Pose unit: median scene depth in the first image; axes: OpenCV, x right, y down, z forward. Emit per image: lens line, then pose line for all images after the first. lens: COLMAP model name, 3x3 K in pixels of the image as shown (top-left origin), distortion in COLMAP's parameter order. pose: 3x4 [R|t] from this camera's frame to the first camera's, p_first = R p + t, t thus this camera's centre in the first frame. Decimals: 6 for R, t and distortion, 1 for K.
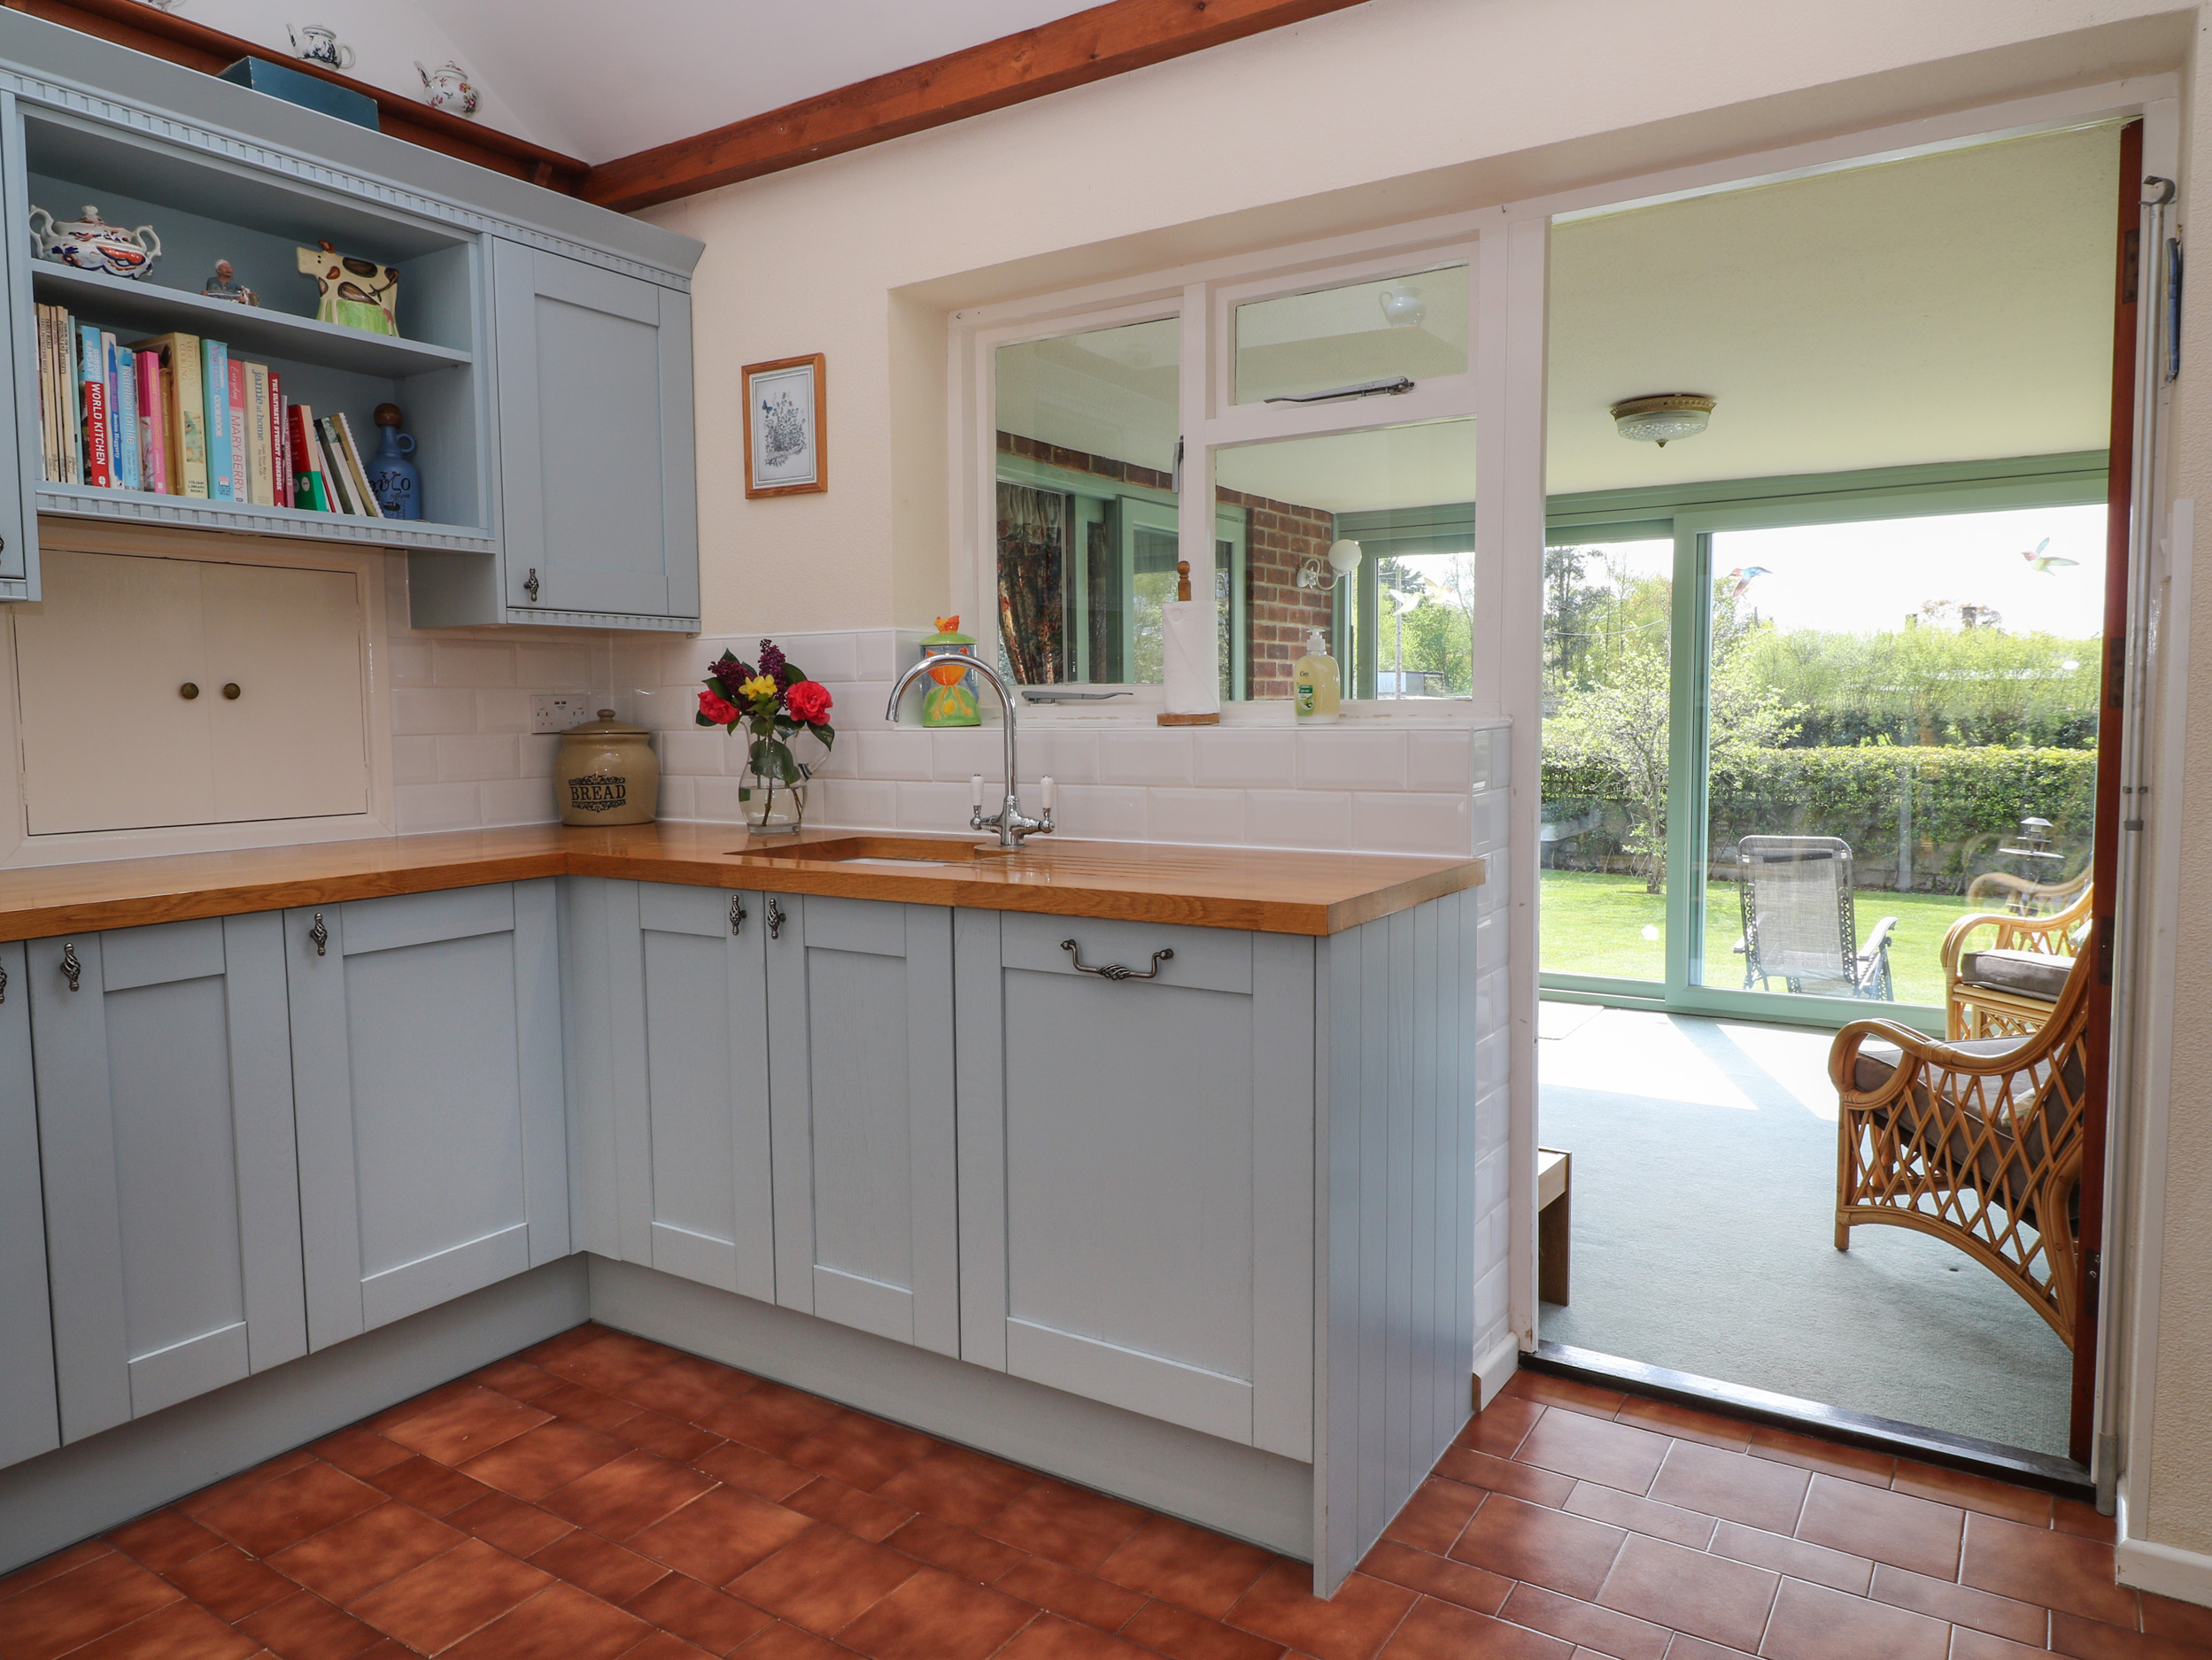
lens RADIAL K [[1510.9, 0, 1089.4], [0, 1510.9, 830.2], [0, 0, 1]] dist [0.010535, -0.002427]
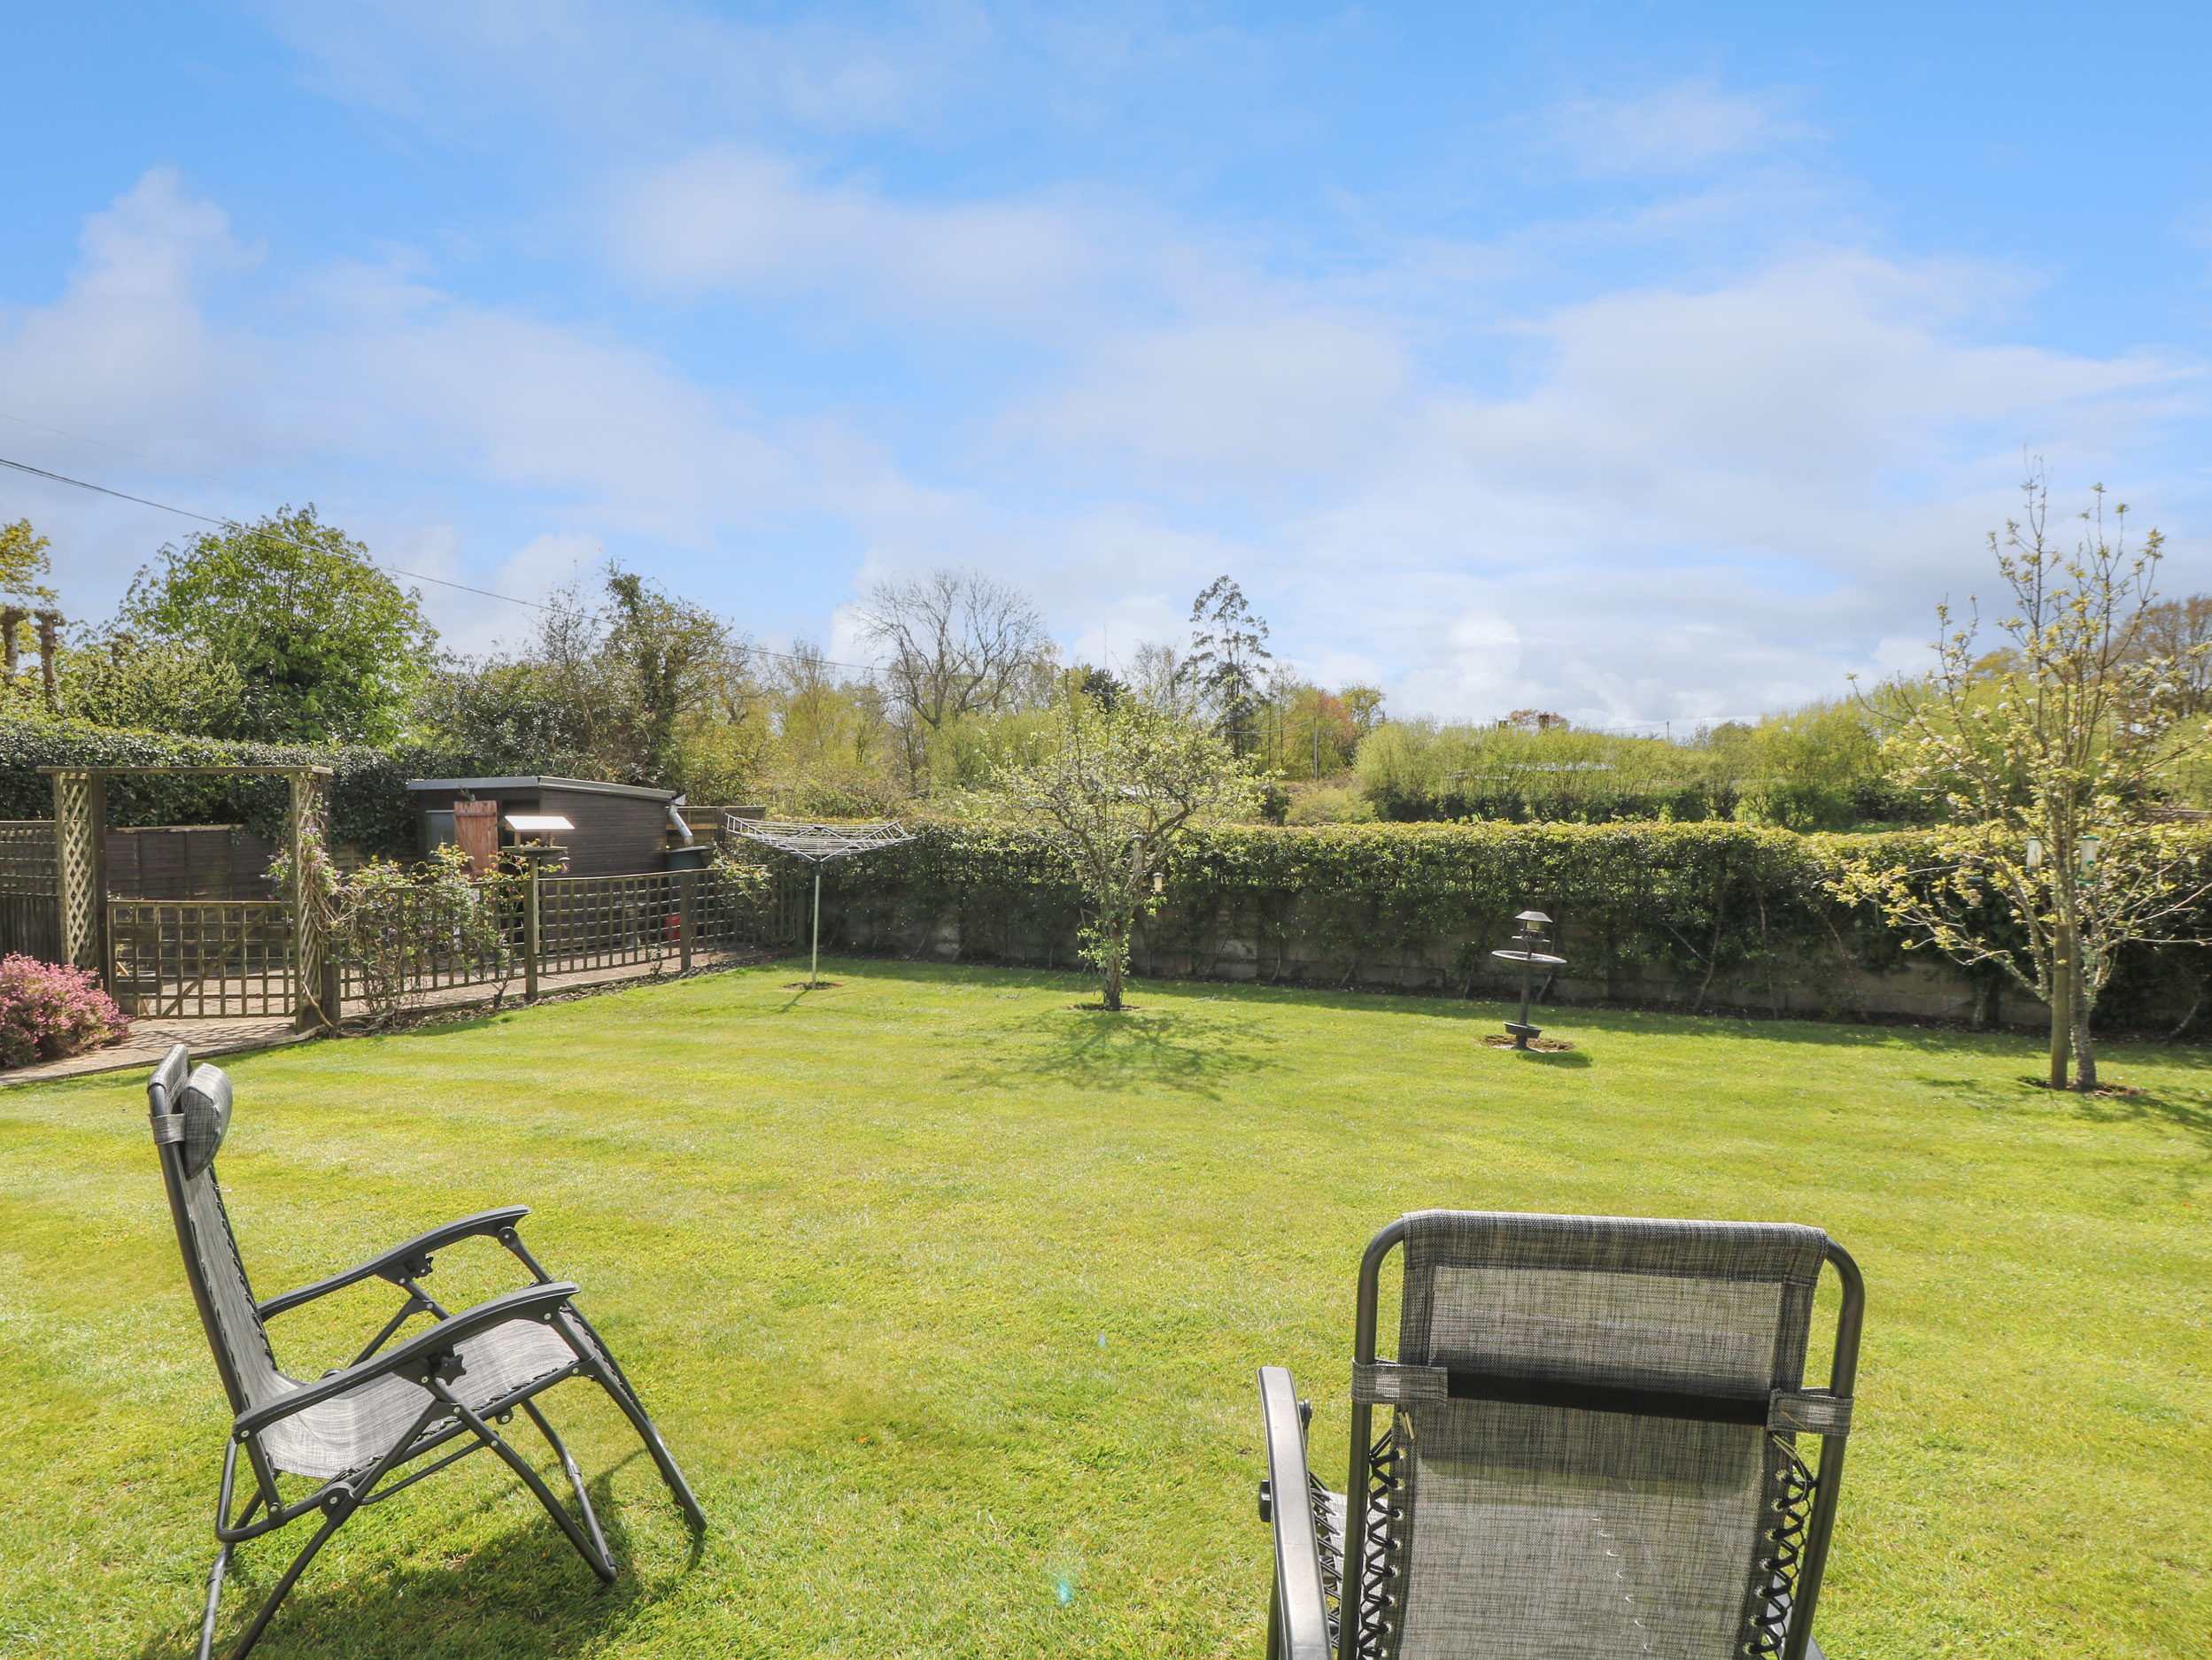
lens RADIAL K [[1186.7, 0, 1104.0], [0, 1186.7, 818.7], [0, 0, 1]] dist [0.002672, -0.005811]
pose [[0.987713, -0.009410, 0.155997, 0.261363], [0.019393, 0.997850, -0.062599, -0.018173], [-0.155072, 0.064855, 0.985772, 0.358717]]
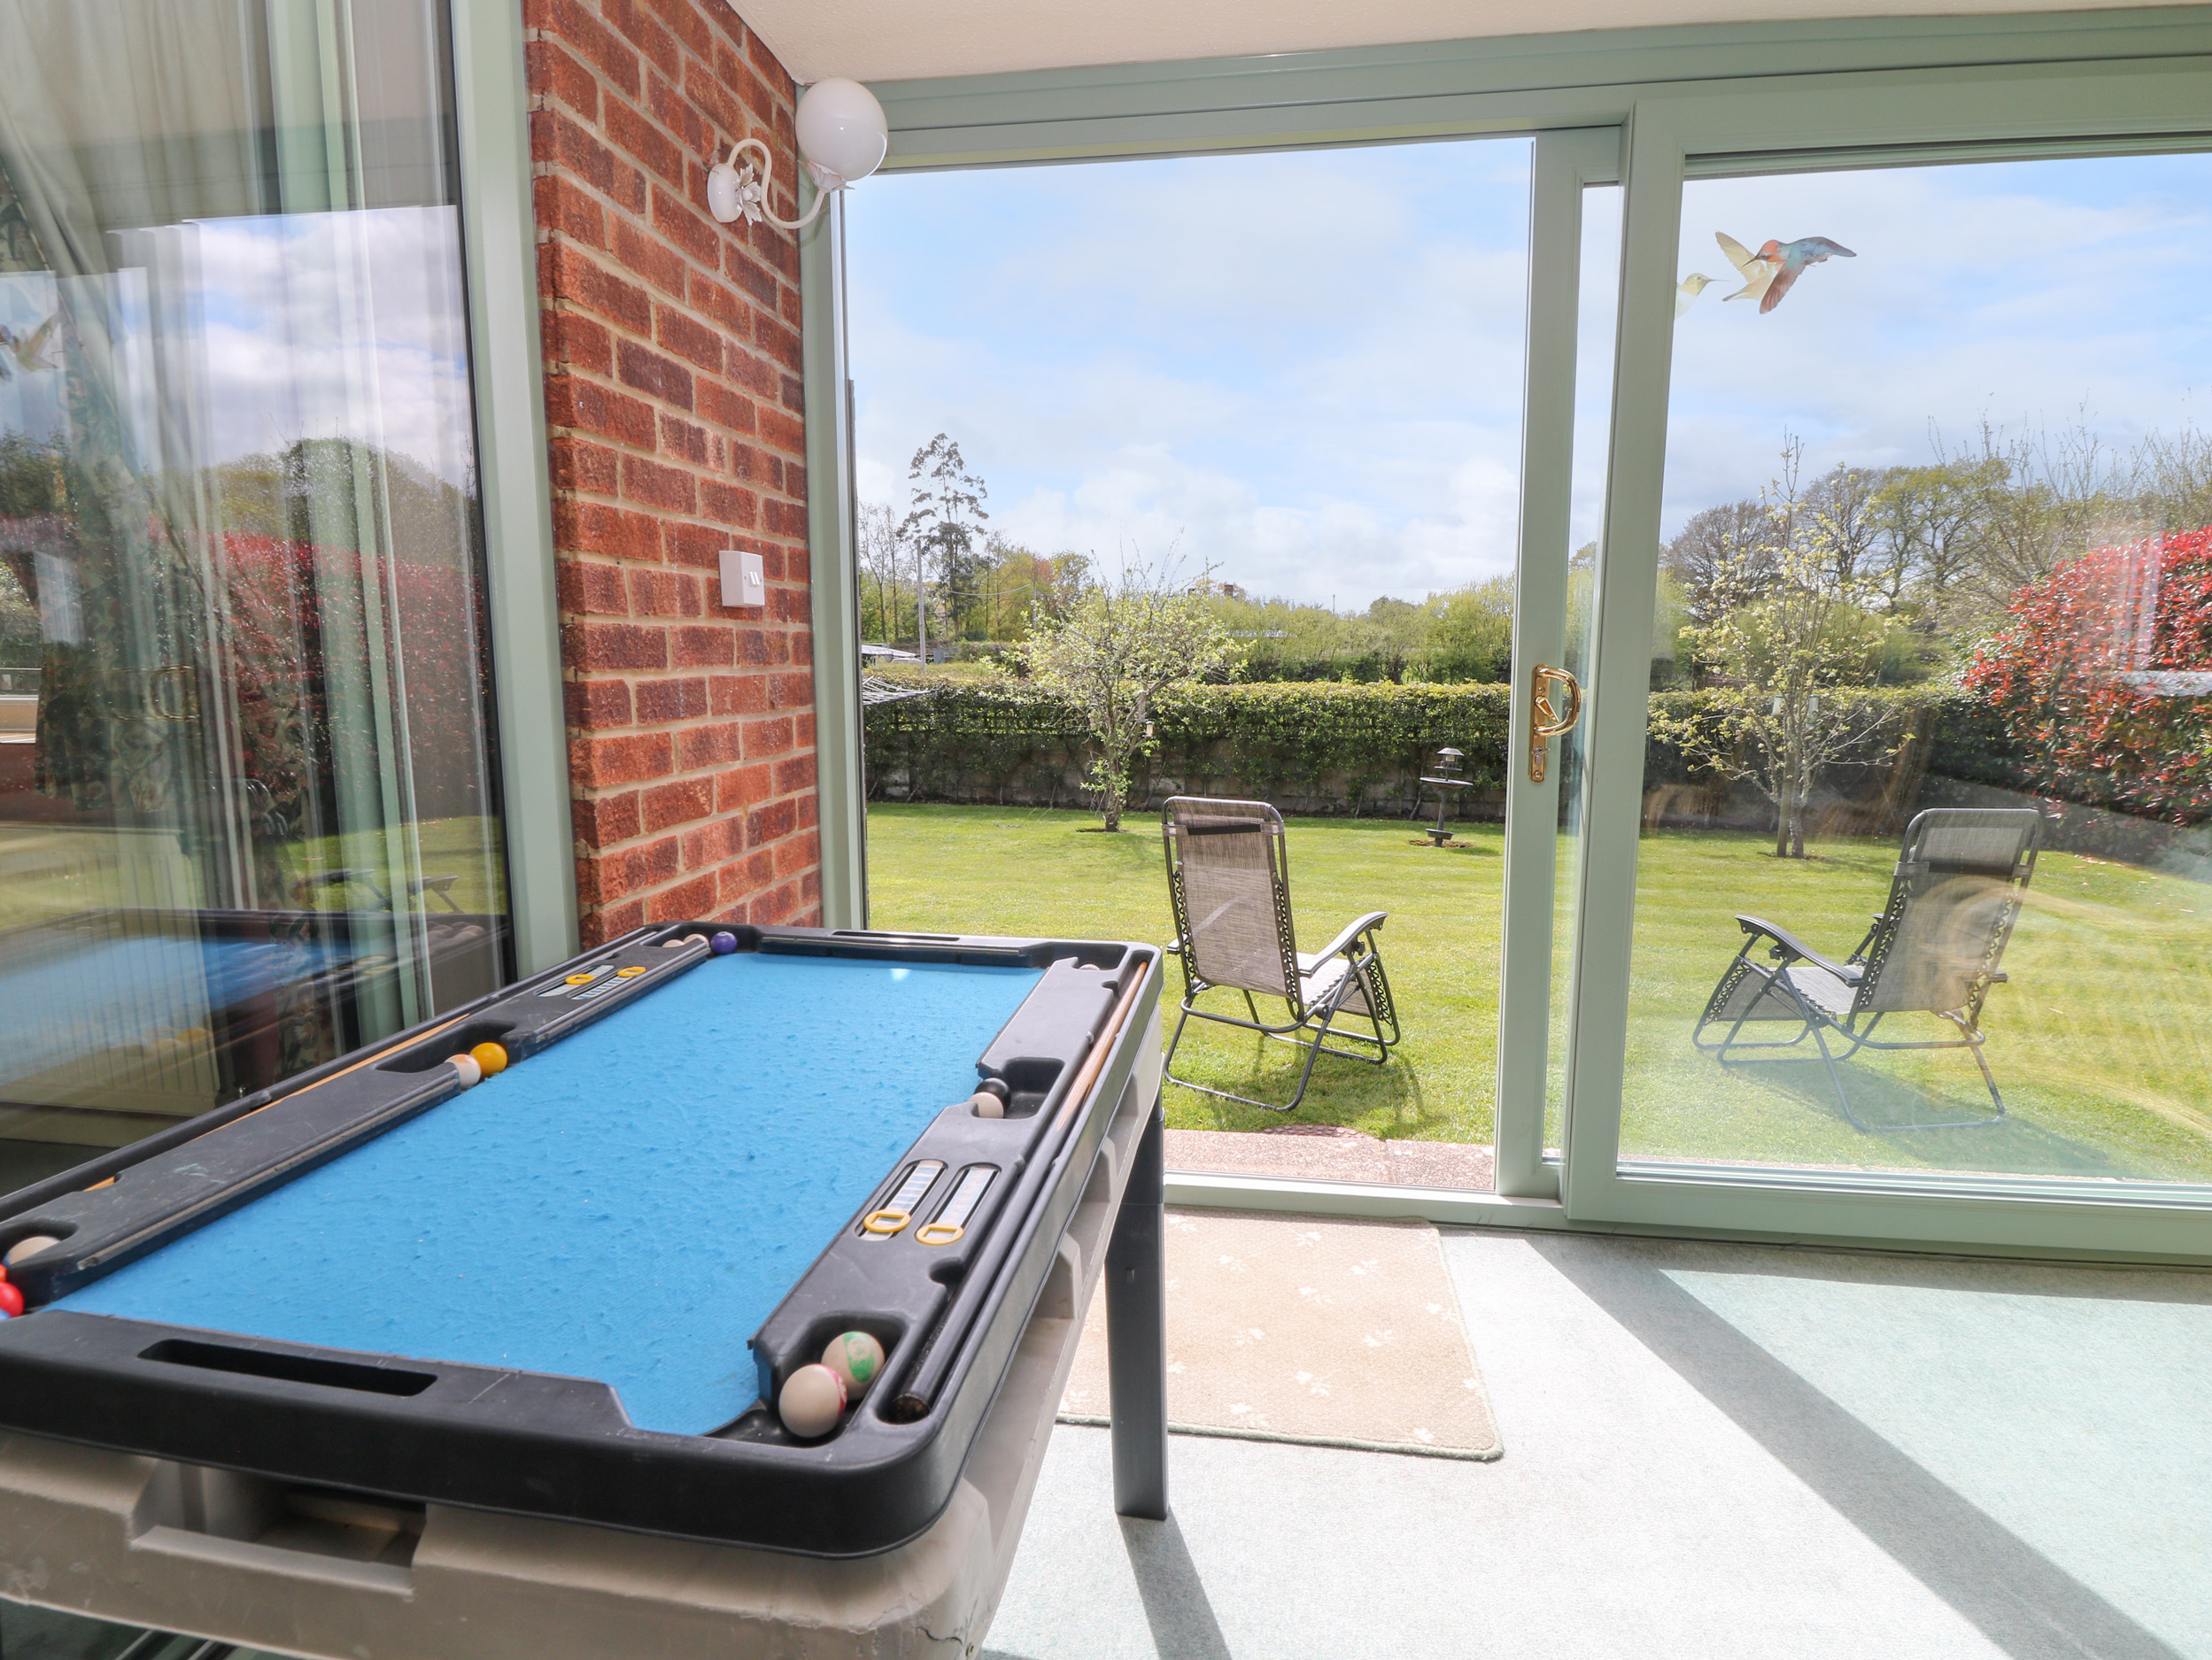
lens RADIAL K [[1186.7, 0, 1088.4], [0, 1186.7, 817.5], [0, 0, 1]] dist [0.002672, -0.005811]
pose [[0.911742, -0.046953, 0.408071, 0.040055], [0.024531, 0.997896, 0.060010, -0.013371], [-0.410030, -0.044704, 0.910976, 0.286417]]
